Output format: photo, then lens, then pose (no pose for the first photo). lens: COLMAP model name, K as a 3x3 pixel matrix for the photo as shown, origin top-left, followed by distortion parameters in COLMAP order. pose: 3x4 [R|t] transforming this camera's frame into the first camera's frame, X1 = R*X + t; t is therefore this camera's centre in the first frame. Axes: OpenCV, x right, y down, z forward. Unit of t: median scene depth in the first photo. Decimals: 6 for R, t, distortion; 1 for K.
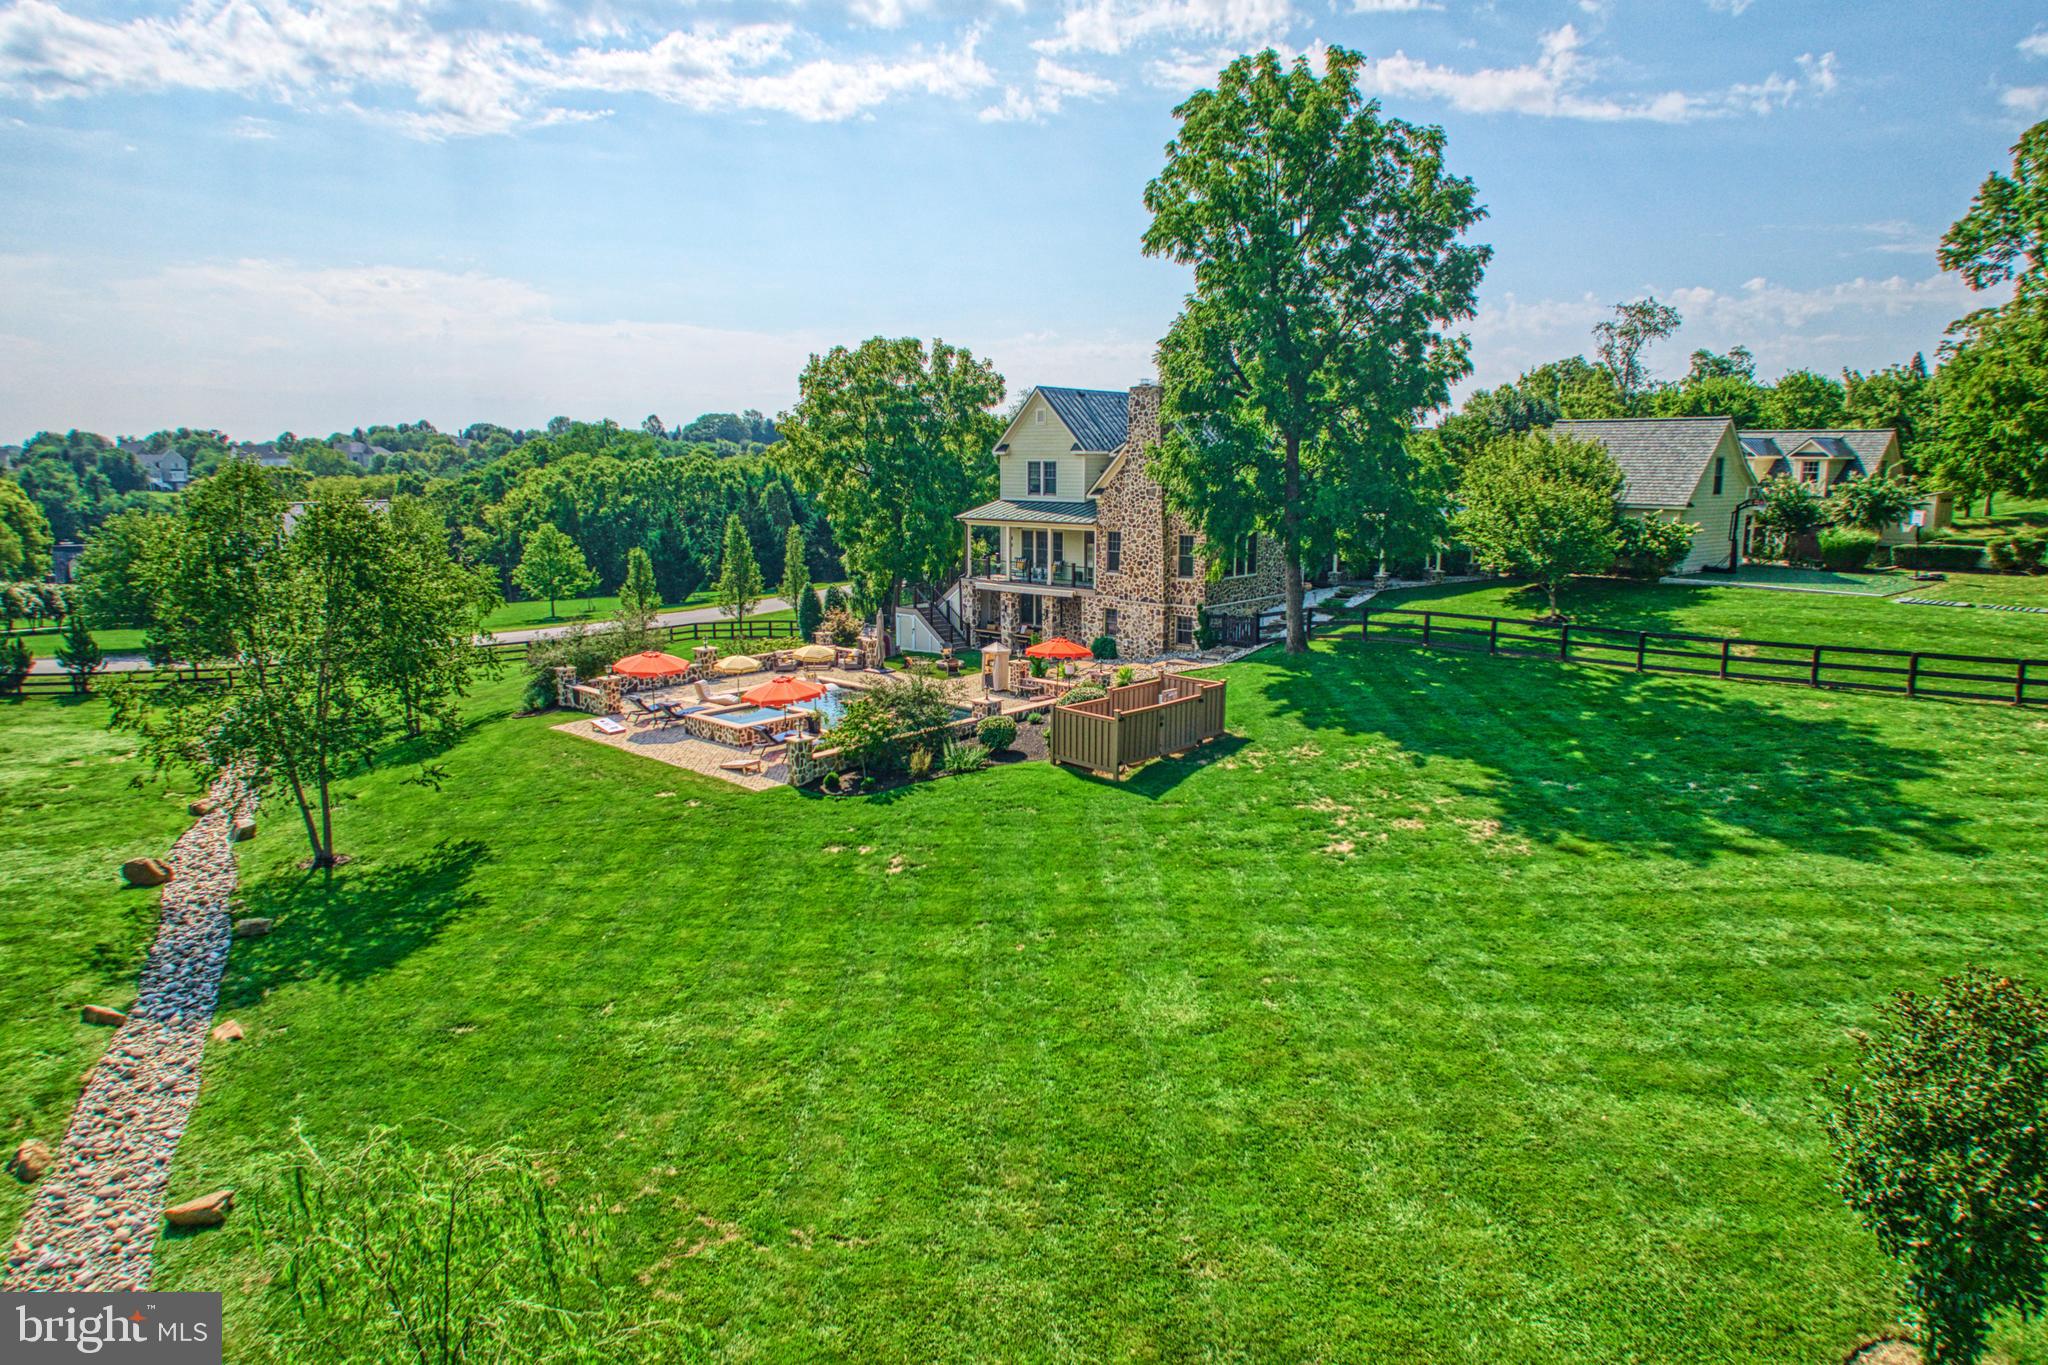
lens RADIAL K [[1208.3, 0, 1019.0], [0, 1208.3, 673.1], [0, 0, 1]] dist [-0.048233, 0.000307]
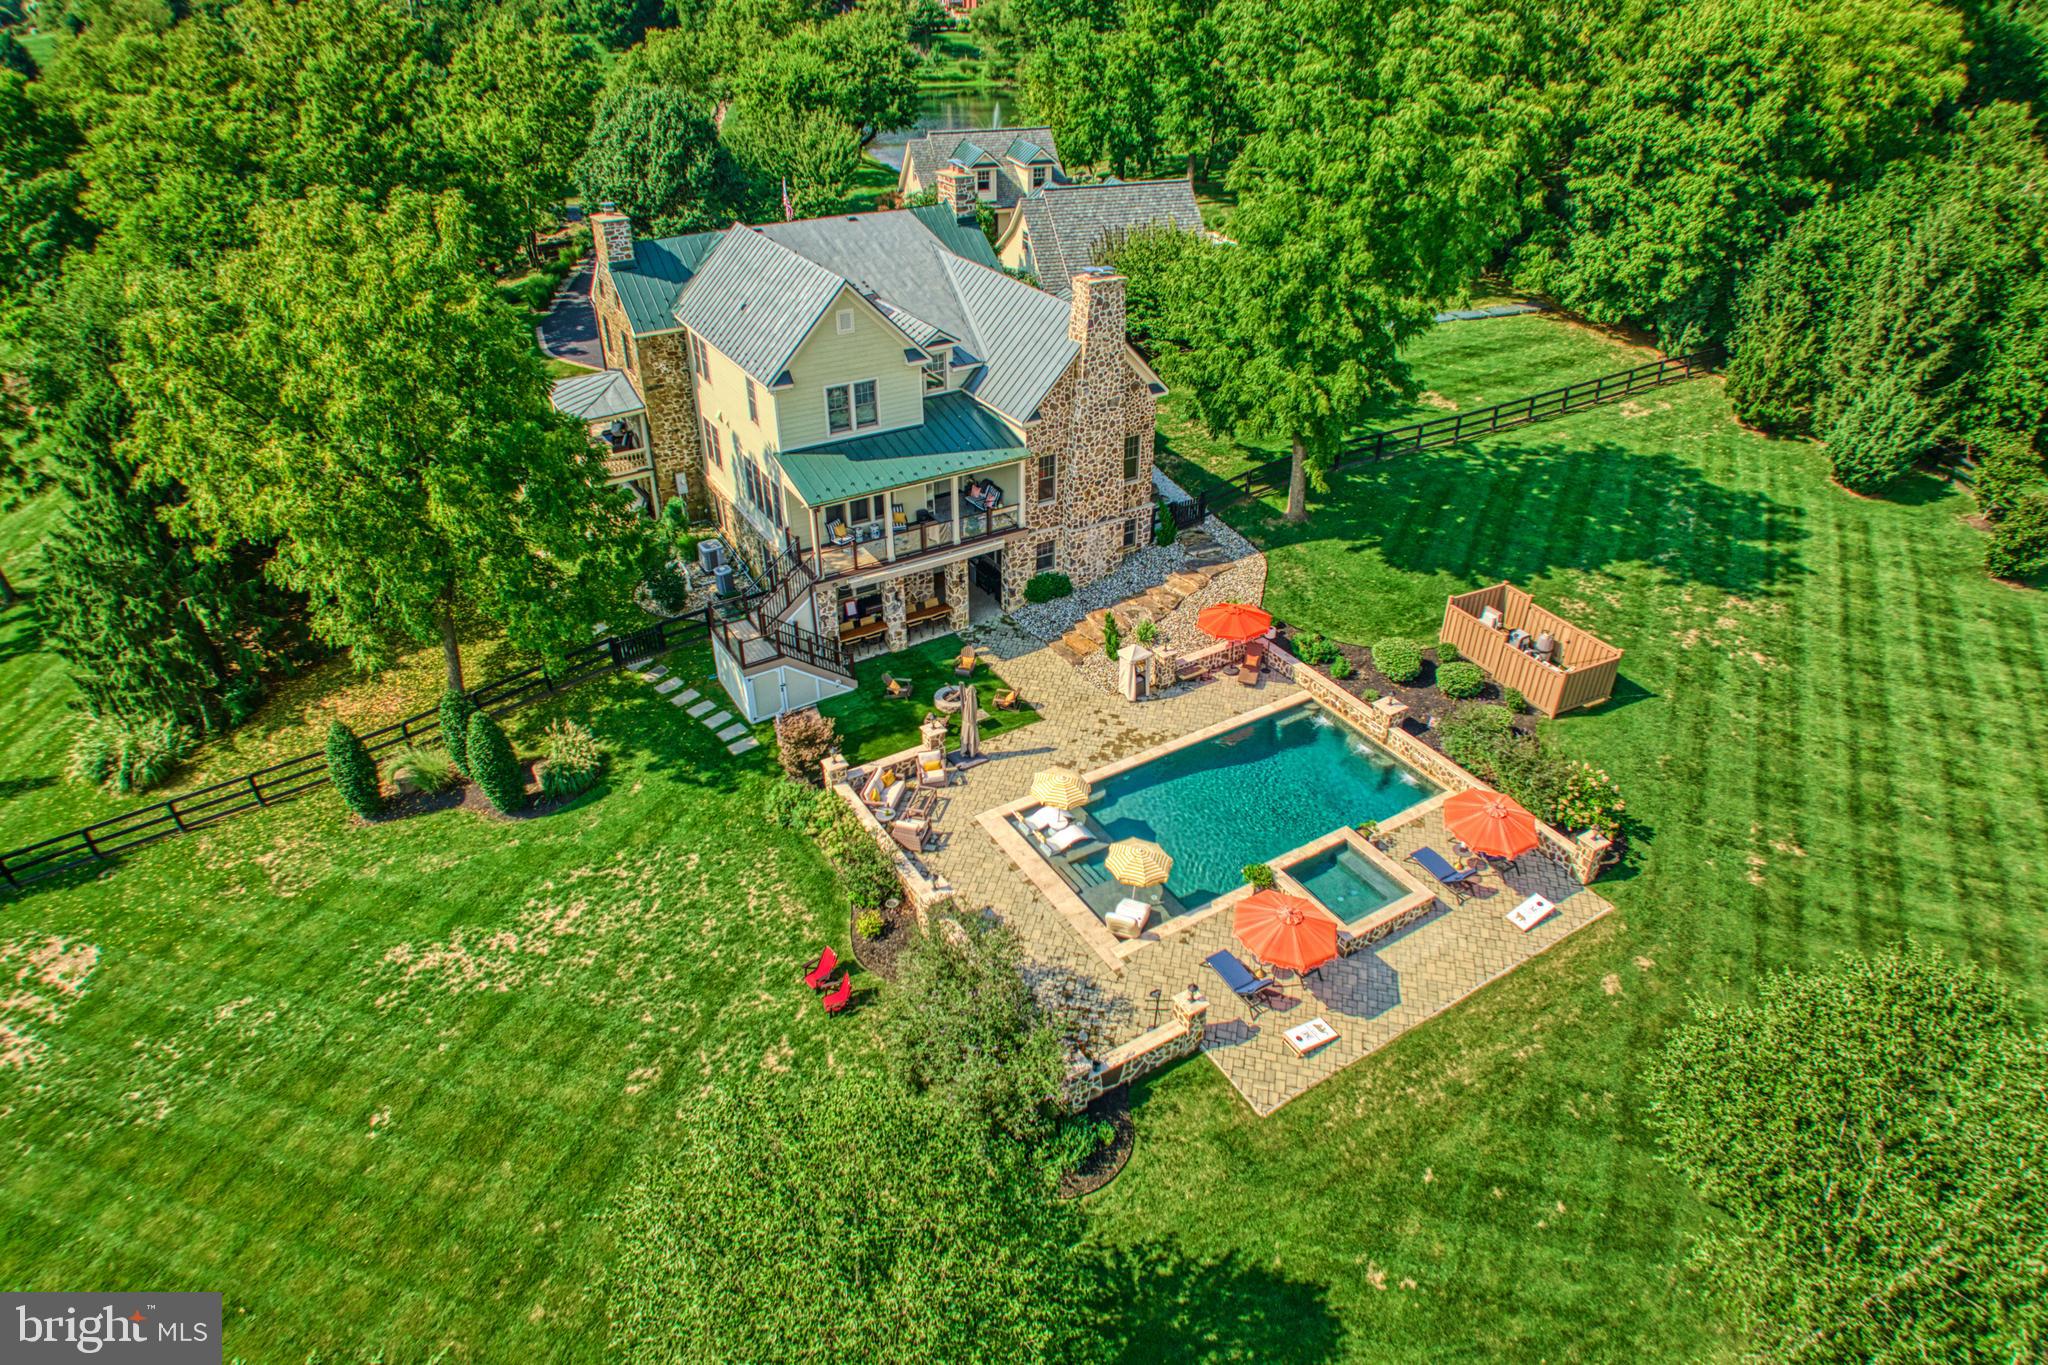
lens RADIAL K [[1208.3, 0, 1020.4], [0, 1208.3, 689.4], [0, 0, 1]] dist [-0.048233, 0.000307]
pose [[0.274767, -0.522365, 0.807241, -0.424092], [0.157246, 0.852664, 0.498235, -0.248245], [-0.948566, -0.009963, 0.316424, 0.478344]]
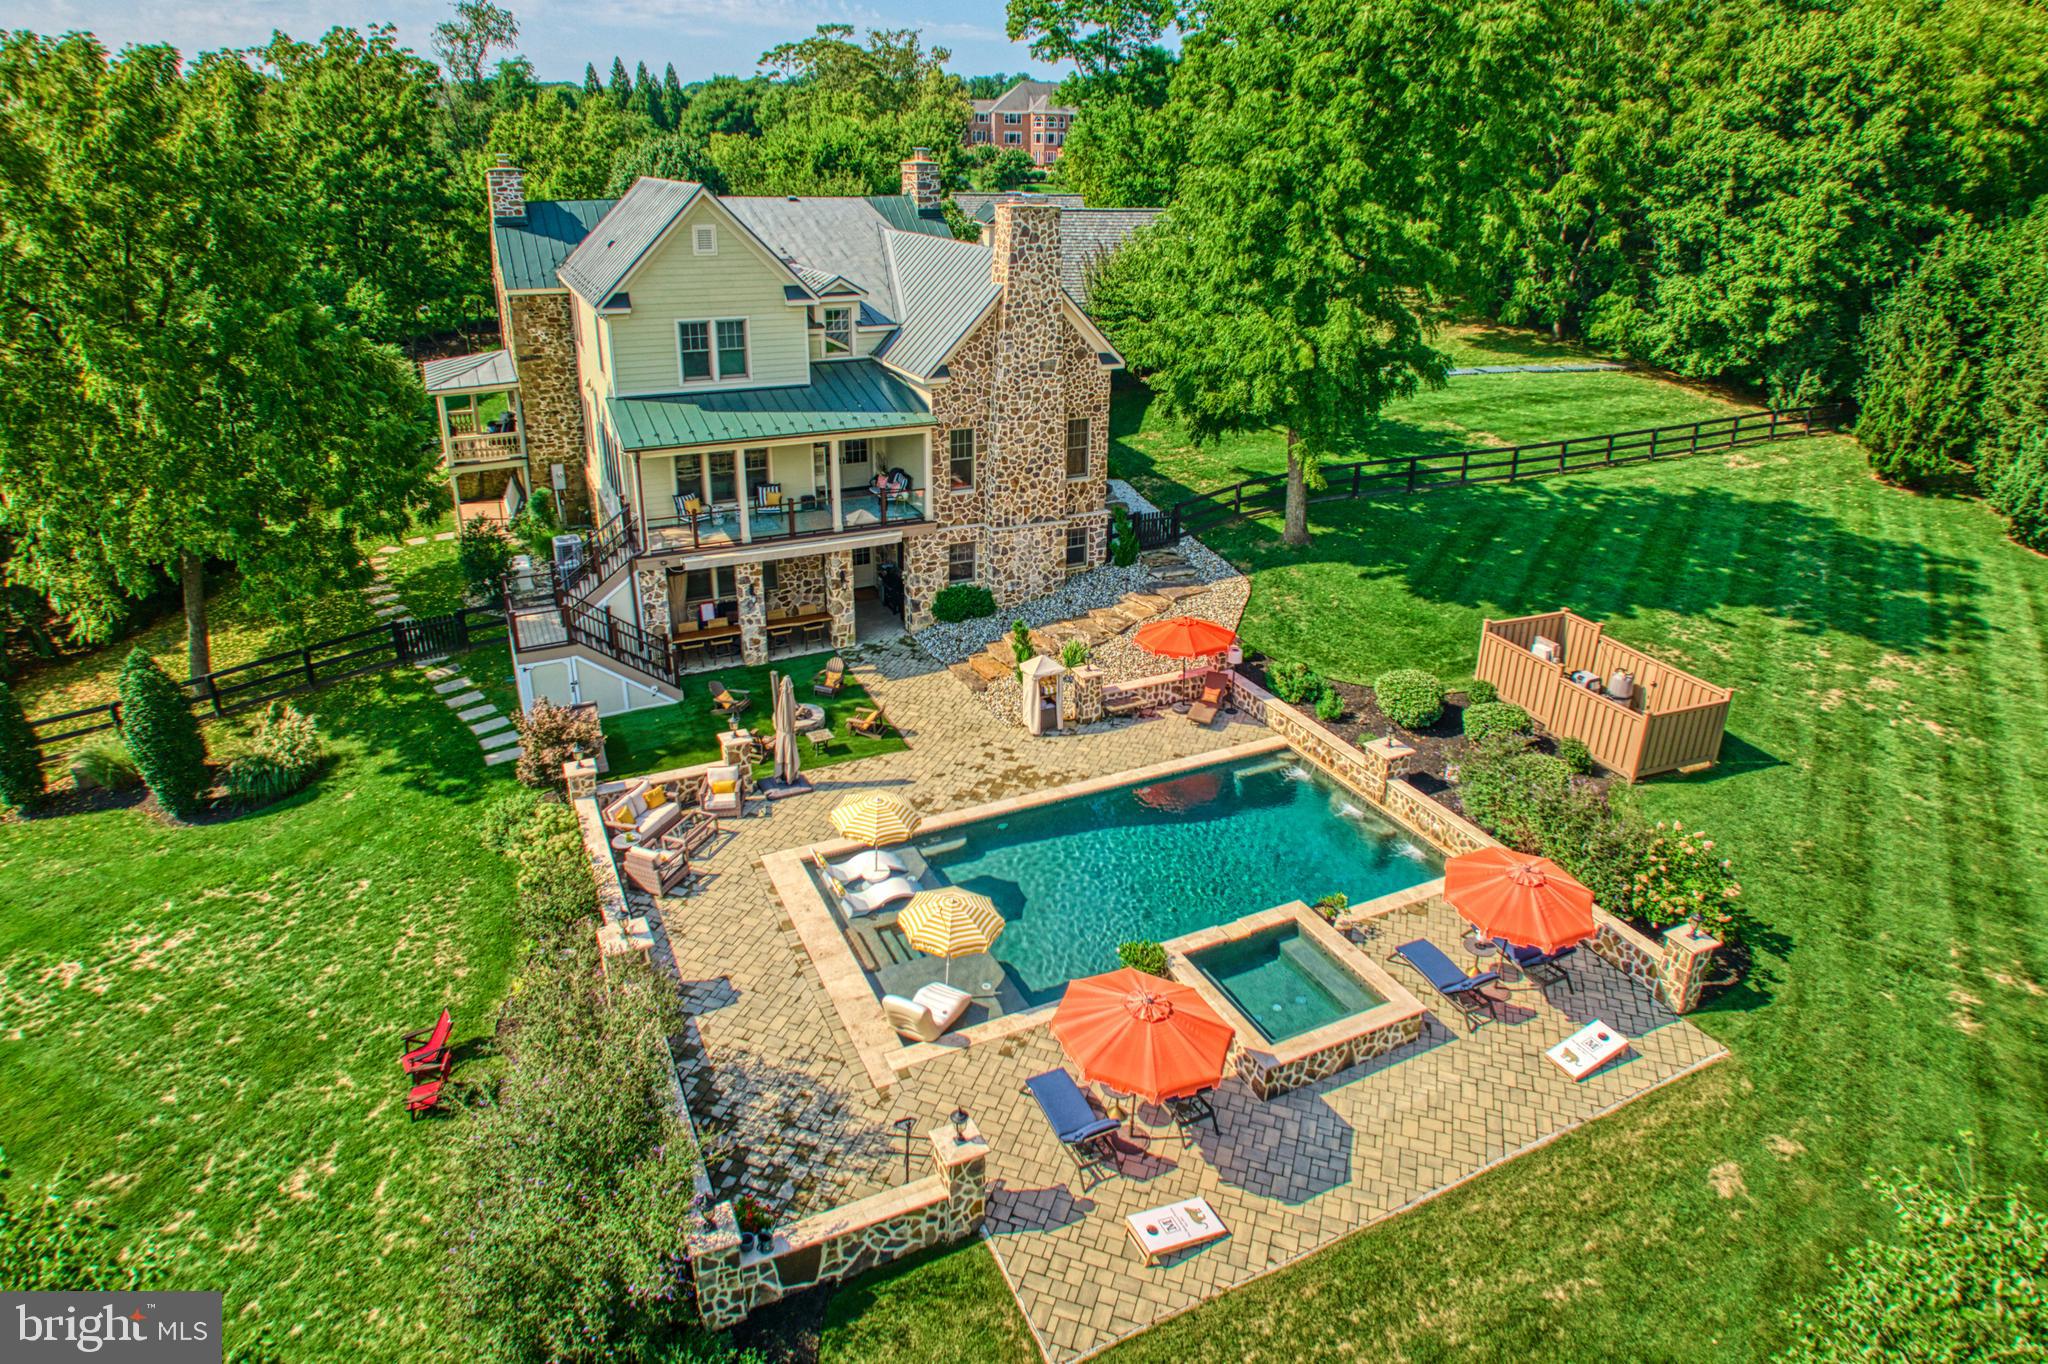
lens RADIAL K [[1208.3, 0, 1015.3], [0, 1208.3, 611.1], [0, 0, 1]] dist [-0.048233, 0.000307]
pose [[0.373850, -0.329661, 0.866926, -0.320645], [0.143547, 0.944005, 0.297068, -0.135041], [-0.916313, 0.013386, 0.400238, 0.451723]]
